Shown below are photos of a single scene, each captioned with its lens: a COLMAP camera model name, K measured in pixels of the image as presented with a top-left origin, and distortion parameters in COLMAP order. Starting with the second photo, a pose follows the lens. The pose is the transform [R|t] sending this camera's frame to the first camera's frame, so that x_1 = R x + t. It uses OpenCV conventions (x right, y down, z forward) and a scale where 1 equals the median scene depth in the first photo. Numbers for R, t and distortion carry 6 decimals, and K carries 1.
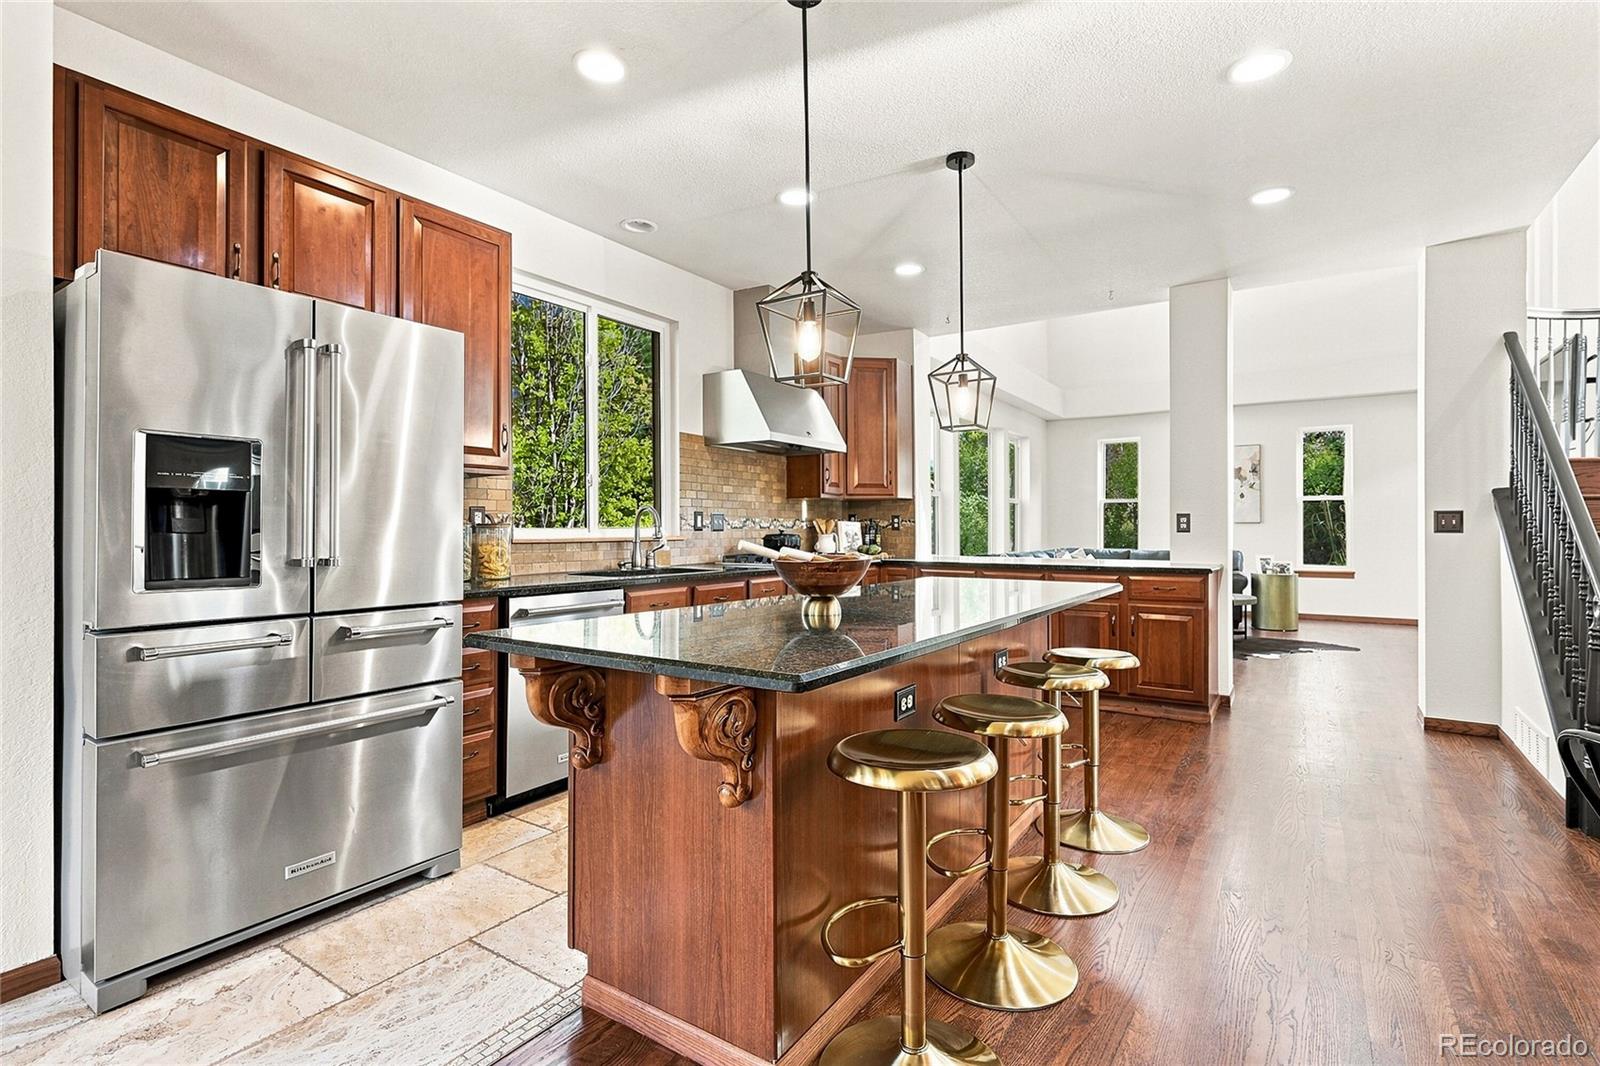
lens RADIAL K [[745.0, 0, 799.1], [0, 745.0, 530.5], [0, 0, 1]] dist [-0.006281, -0.000609]
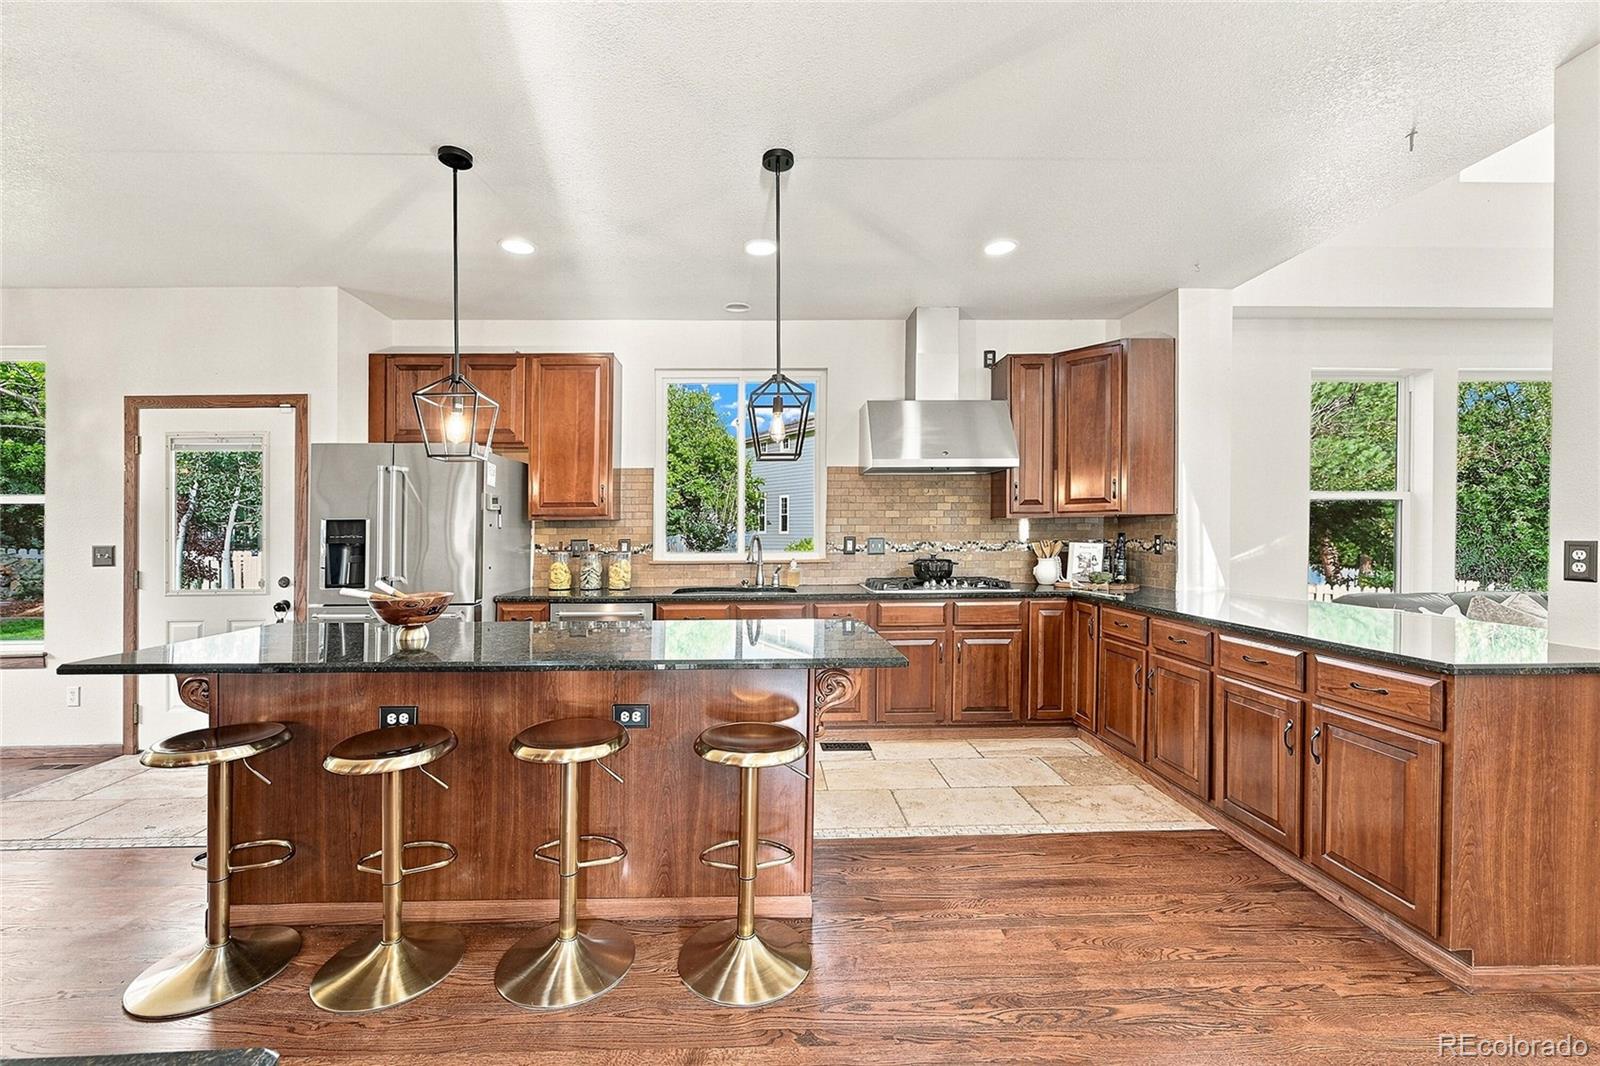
lens RADIAL K [[653.0, 0, 792.8], [0, 653.0, 529.3], [0, 0, 1]] dist [-0.007436, 0.000663]
pose [[0.574233, -0.005392, -0.818674, 0.593528], [0.004256, 0.999984, -0.003601, -0.032489], [0.818681, -0.001417, 0.574247, 0.378327]]
